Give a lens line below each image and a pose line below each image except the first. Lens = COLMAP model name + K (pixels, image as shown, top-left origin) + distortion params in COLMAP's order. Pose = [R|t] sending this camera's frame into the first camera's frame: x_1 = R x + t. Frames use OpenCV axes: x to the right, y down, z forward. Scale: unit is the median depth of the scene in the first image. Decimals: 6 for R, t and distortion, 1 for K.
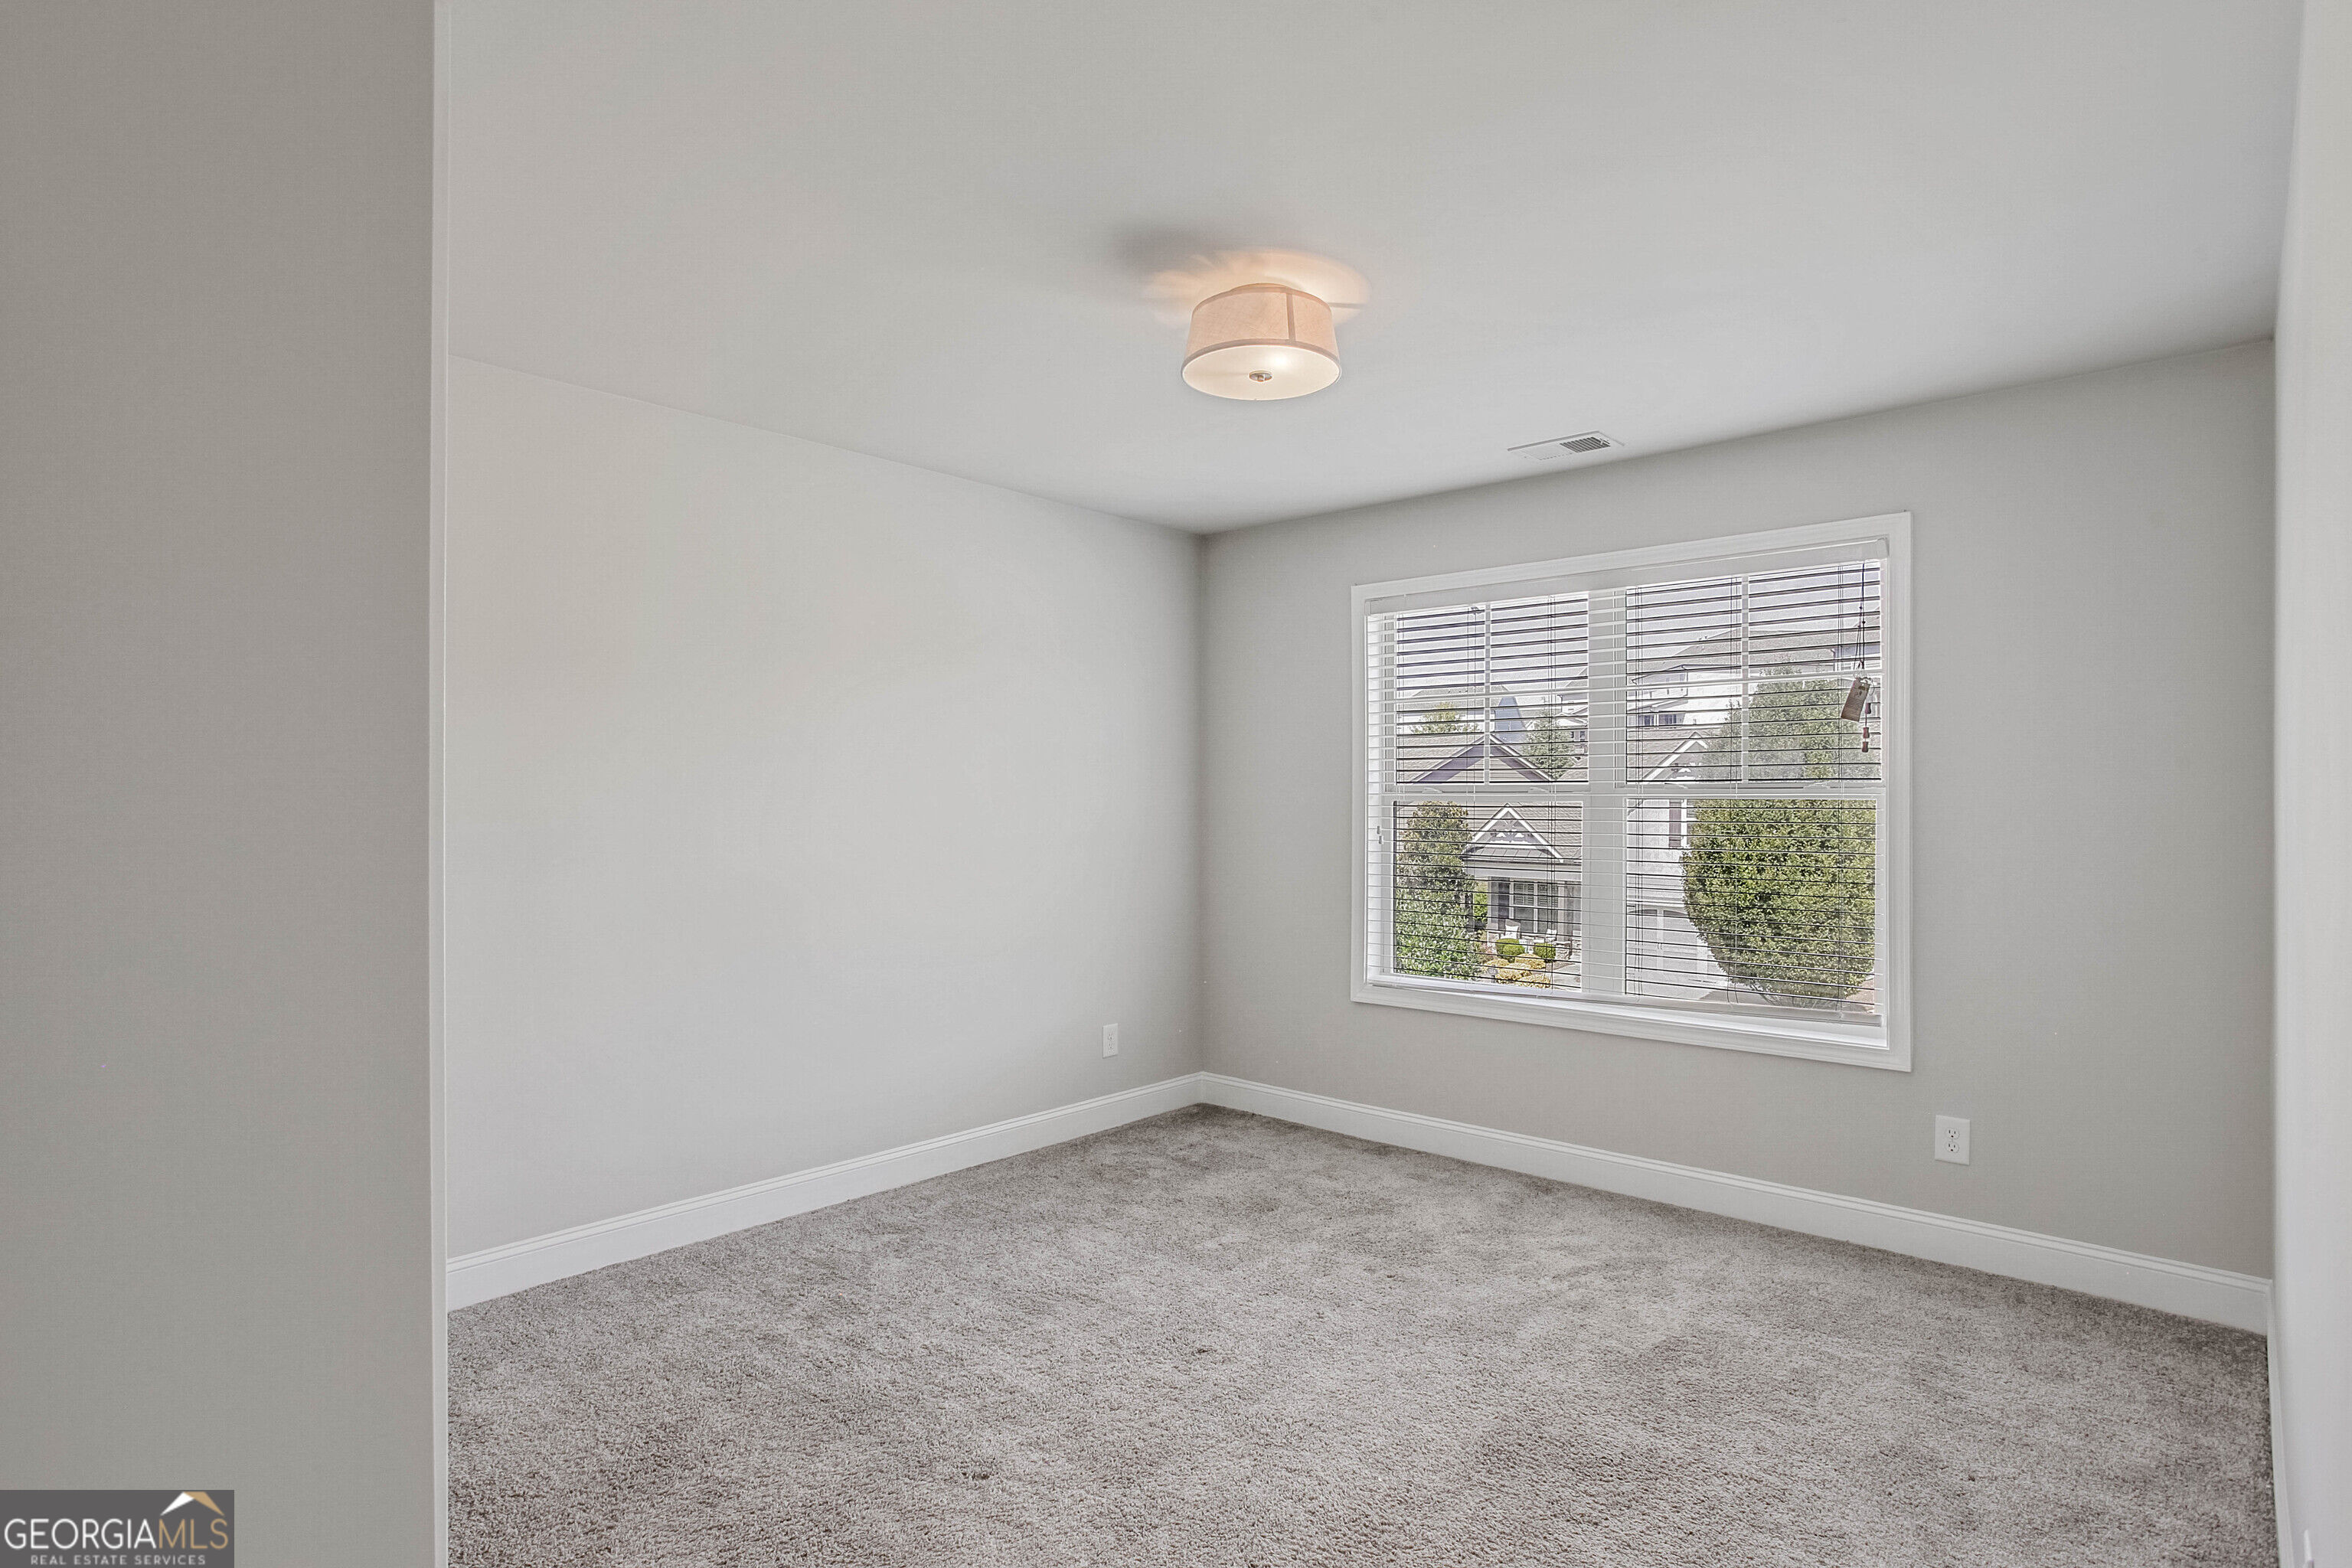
lens RADIAL K [[1190.5, 0, 1184.2], [0, 1190.5, 797.0], [0, 0, 1]] dist [0.005688, 0.004986]
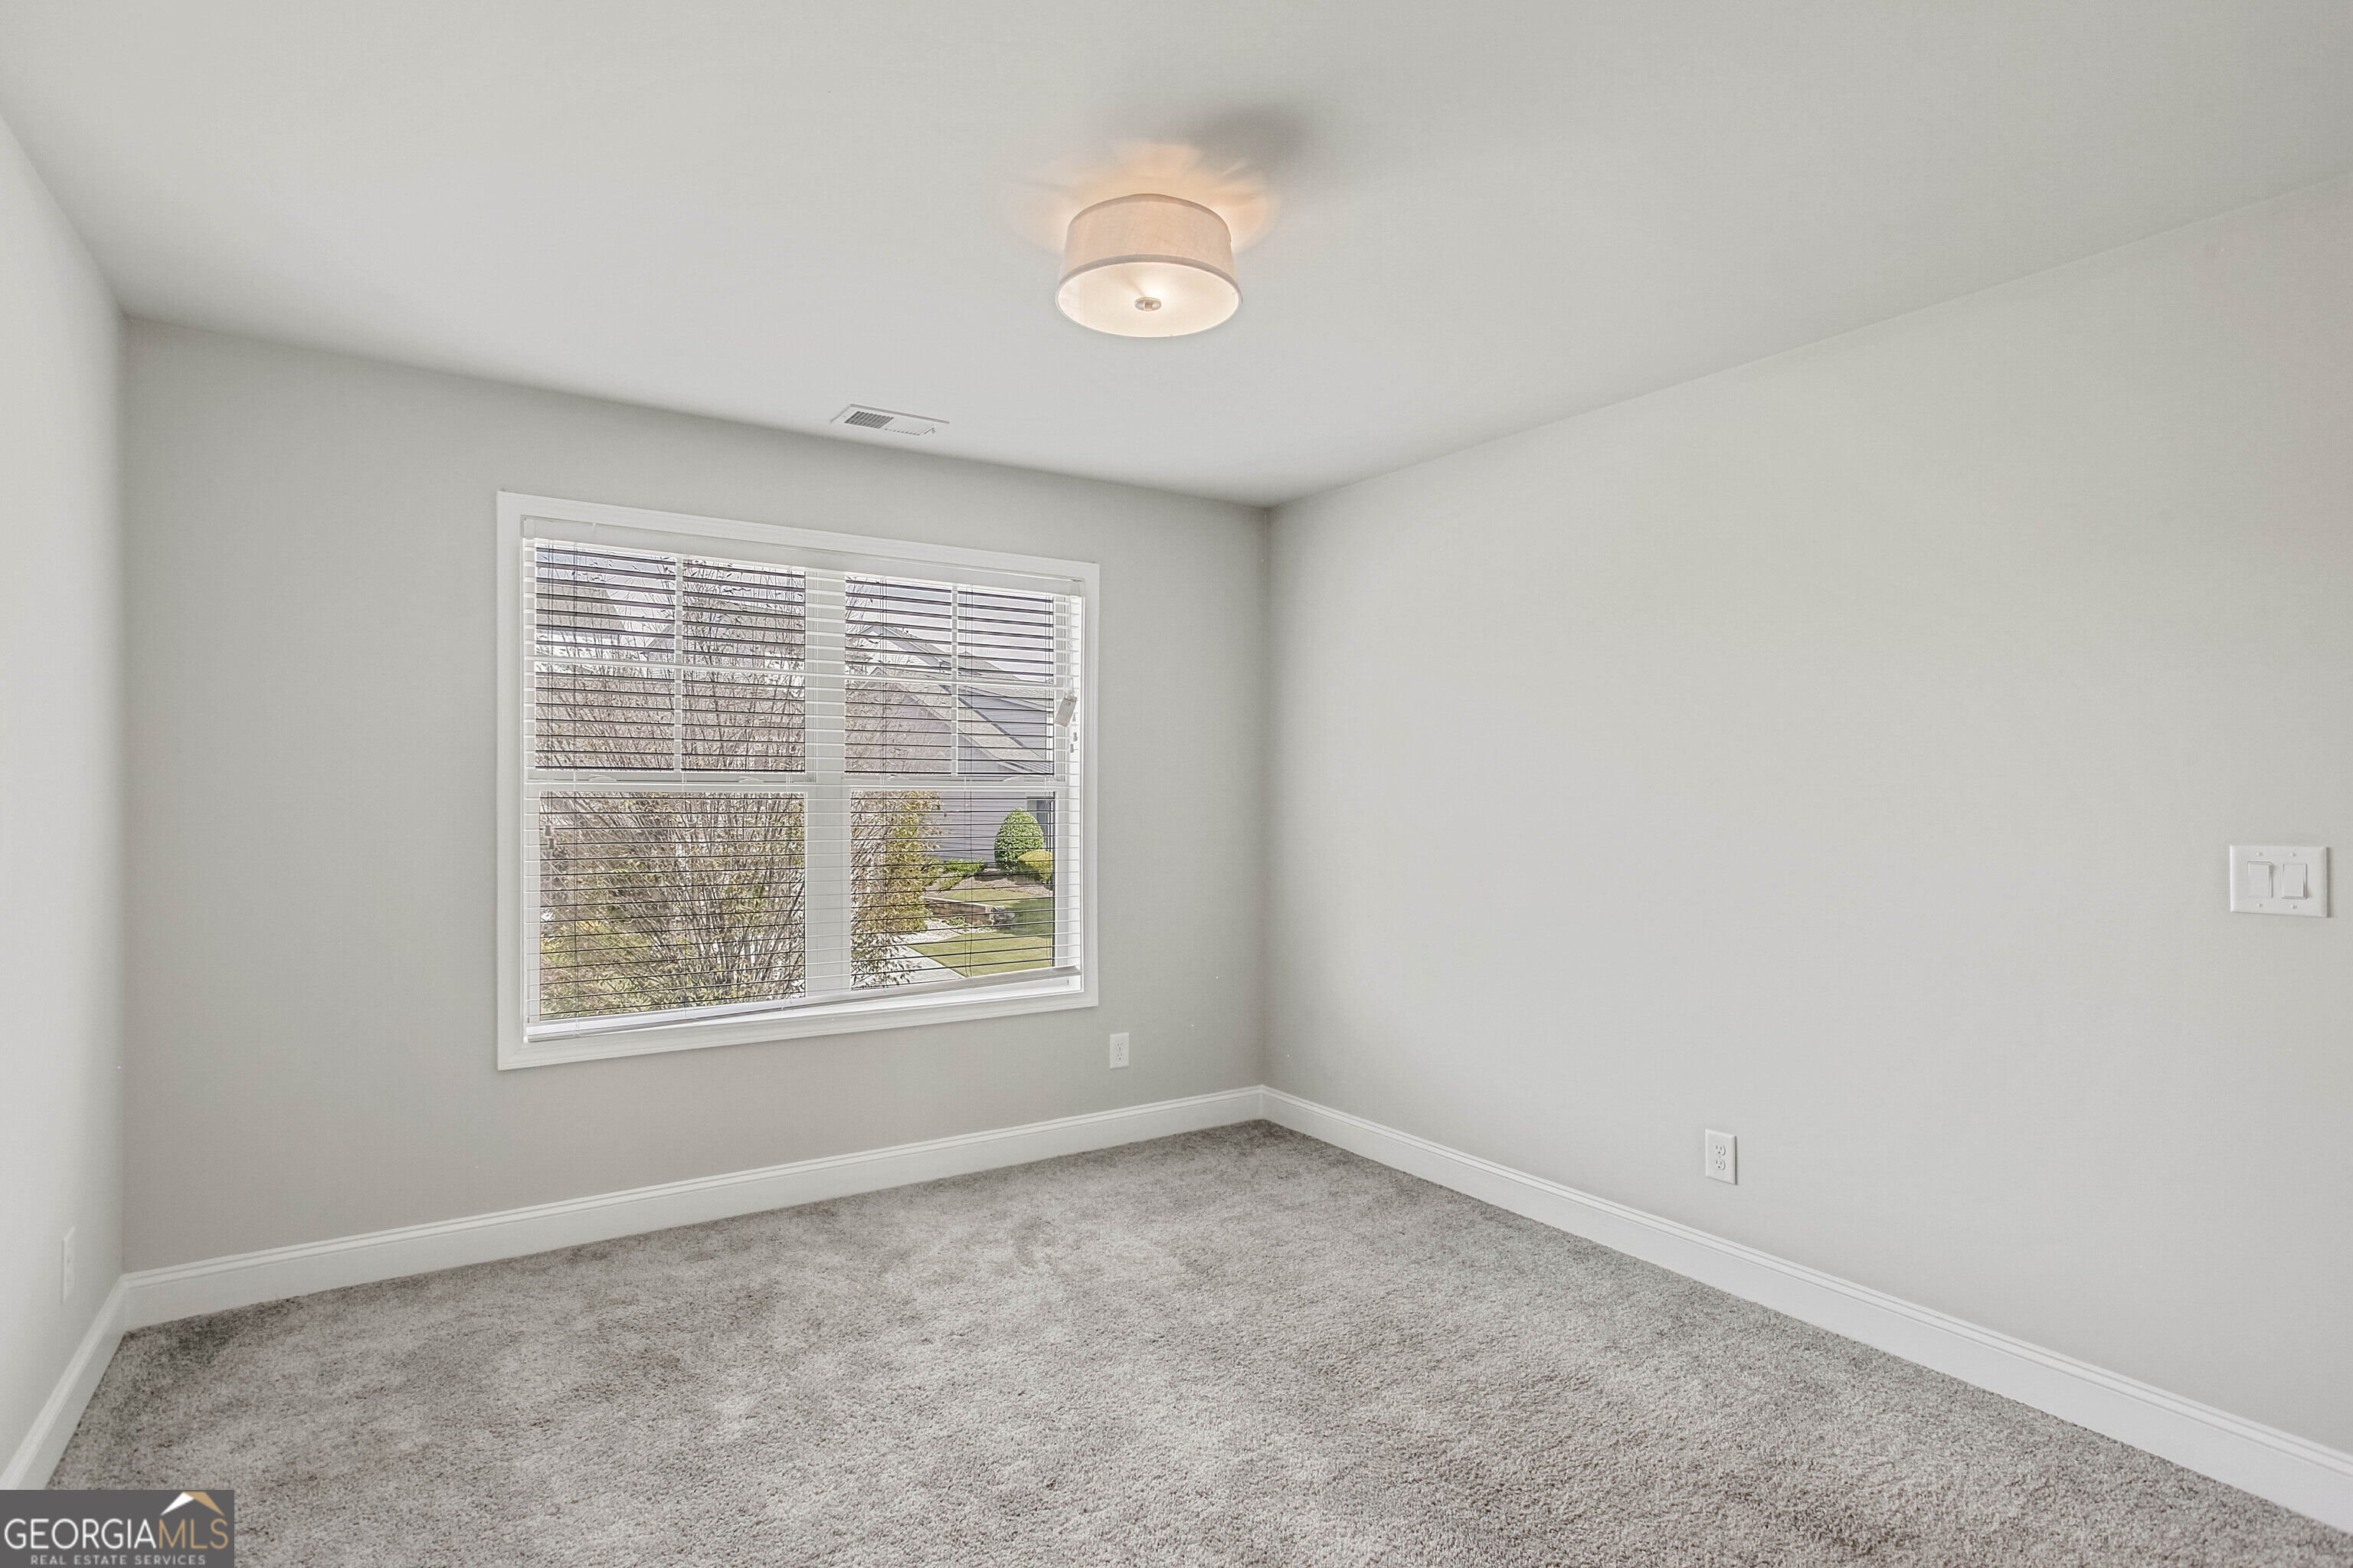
lens RADIAL K [[1191.0, 0, 1163.5], [0, 1191.0, 806.0], [0, 0, 1]] dist [0.005688, 0.004986]
pose [[0.274469, -0.009594, 0.961548, -0.553405], [-0.011039, 0.999853, 0.013127, -0.001377], [-0.961533, -0.014217, 0.274323, 0.541028]]
